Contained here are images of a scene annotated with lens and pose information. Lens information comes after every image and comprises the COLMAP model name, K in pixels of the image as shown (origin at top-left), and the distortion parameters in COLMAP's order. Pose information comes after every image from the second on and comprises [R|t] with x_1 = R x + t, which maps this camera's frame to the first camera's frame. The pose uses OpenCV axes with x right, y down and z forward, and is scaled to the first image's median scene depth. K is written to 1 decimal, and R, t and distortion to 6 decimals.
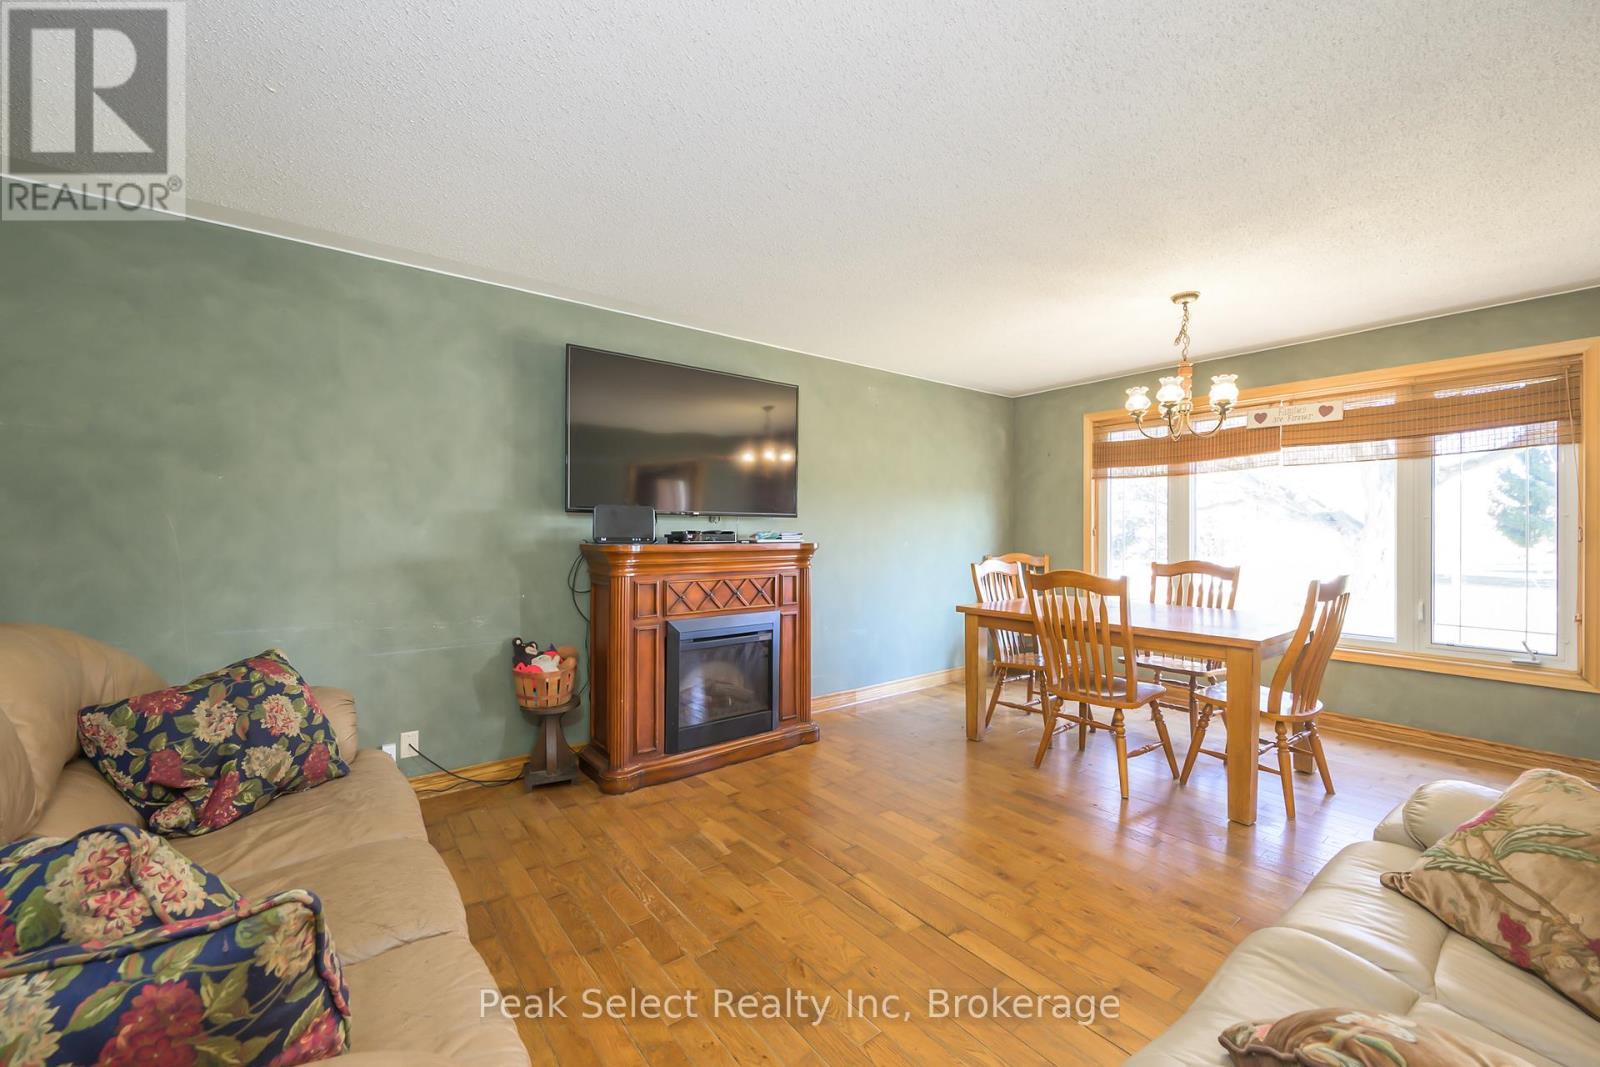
lens RADIAL K [[623.1, 0, 802.5], [0, 623.1, 527.9], [0, 0, 1]] dist [-0.007173, 0.000169]
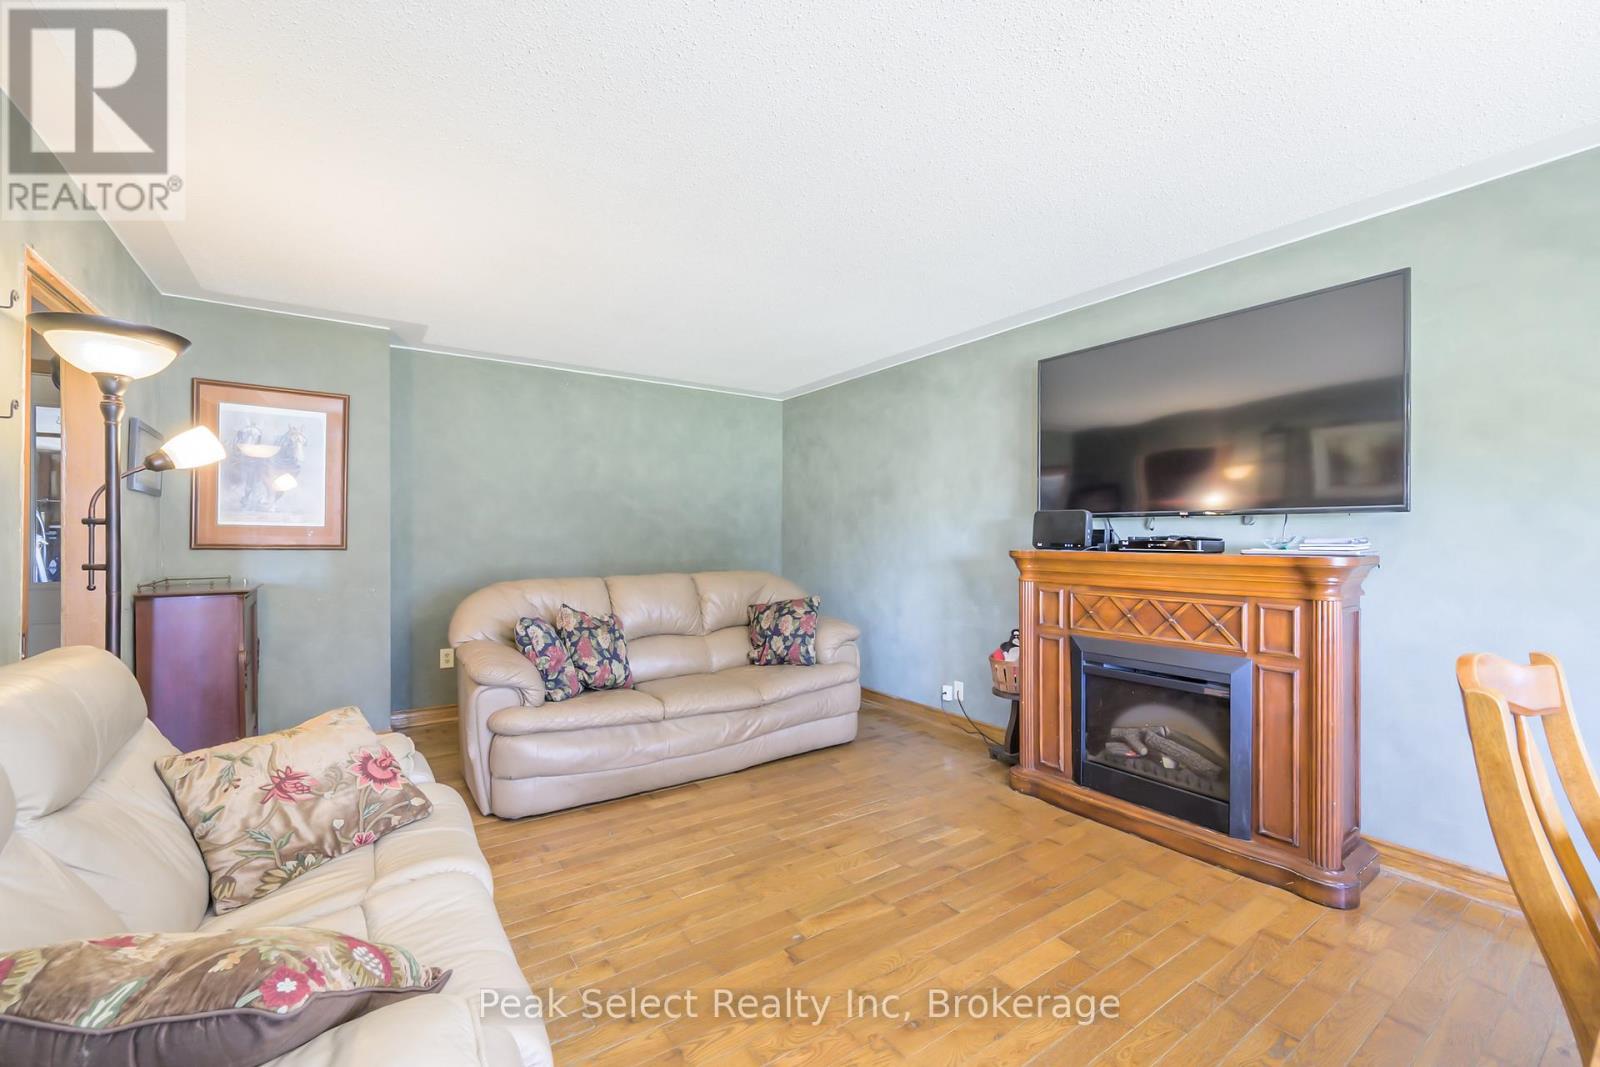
lens RADIAL K [[661.6, 0, 801.2], [0, 661.6, 539.7], [0, 0, 1]] dist [-0.000394, 0.000020]
pose [[-0.058821, 0.001784, -0.998267, 1.014805], [0.004435, 0.999989, 0.001525, 0.009232], [0.998259, -0.004338, -0.058829, 0.870291]]
